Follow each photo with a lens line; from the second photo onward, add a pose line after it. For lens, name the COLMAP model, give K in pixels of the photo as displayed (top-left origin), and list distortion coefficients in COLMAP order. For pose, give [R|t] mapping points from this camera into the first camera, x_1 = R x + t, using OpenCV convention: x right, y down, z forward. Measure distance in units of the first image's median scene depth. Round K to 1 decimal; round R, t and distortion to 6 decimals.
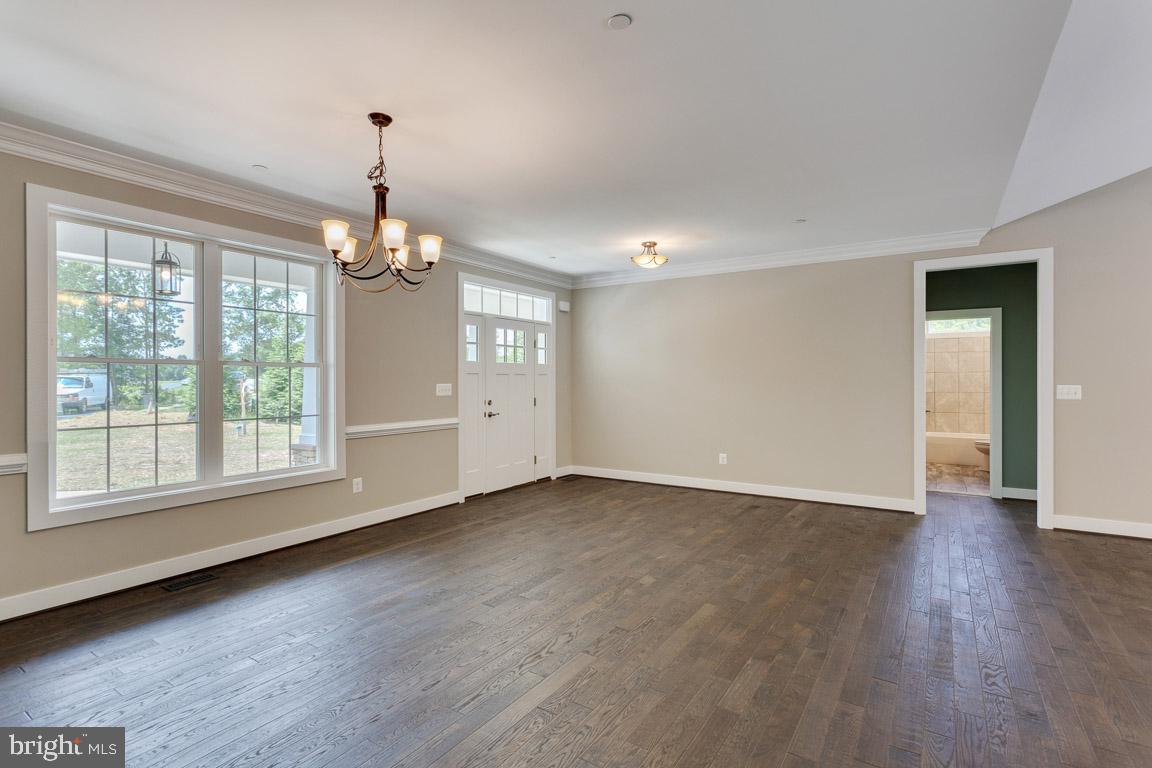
lens RADIAL K [[551.5, 0, 573.8], [0, 551.5, 378.9], [0, 0, 1]] dist [0.005248, 0.001039]
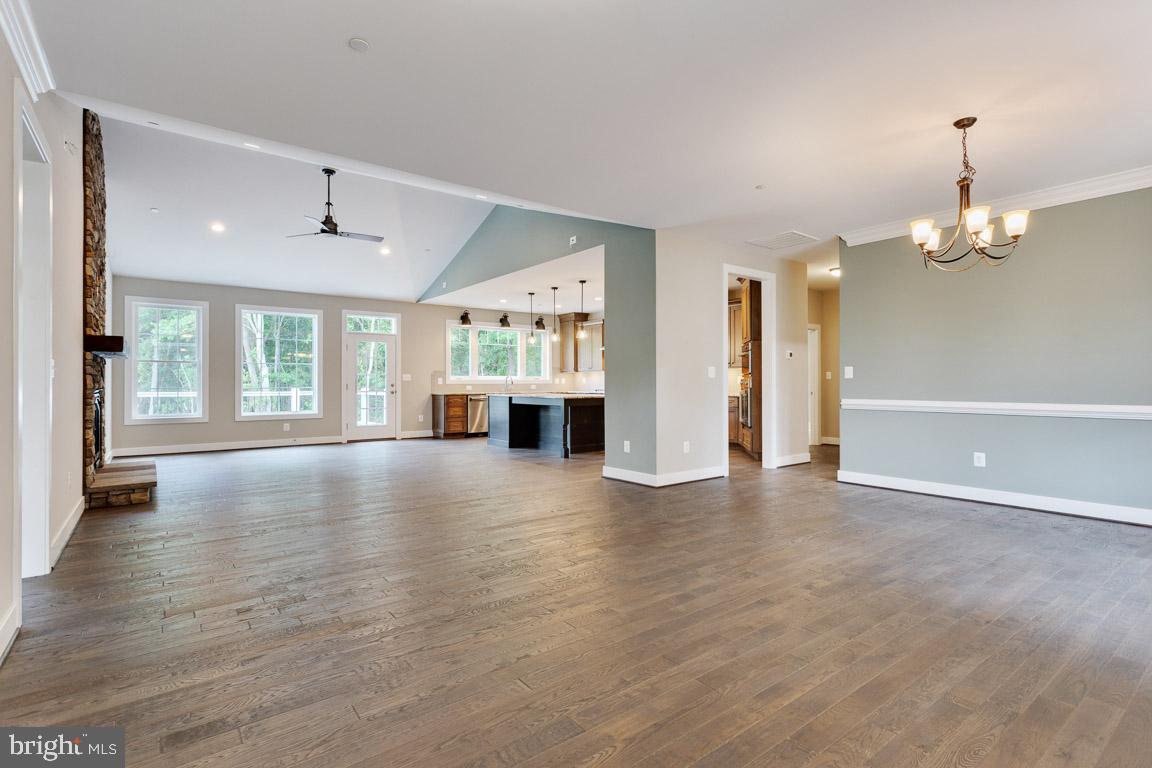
lens RADIAL K [[551.5, 0, 575.6], [0, 551.5, 384.4], [0, 0, 1]] dist [0.005248, 0.001039]
pose [[-0.944042, 0.001308, 0.329823, 0.034992], [0.000804, 0.999998, -0.001666, 0.059668], [-0.329825, -0.001307, -0.944041, 1.722094]]
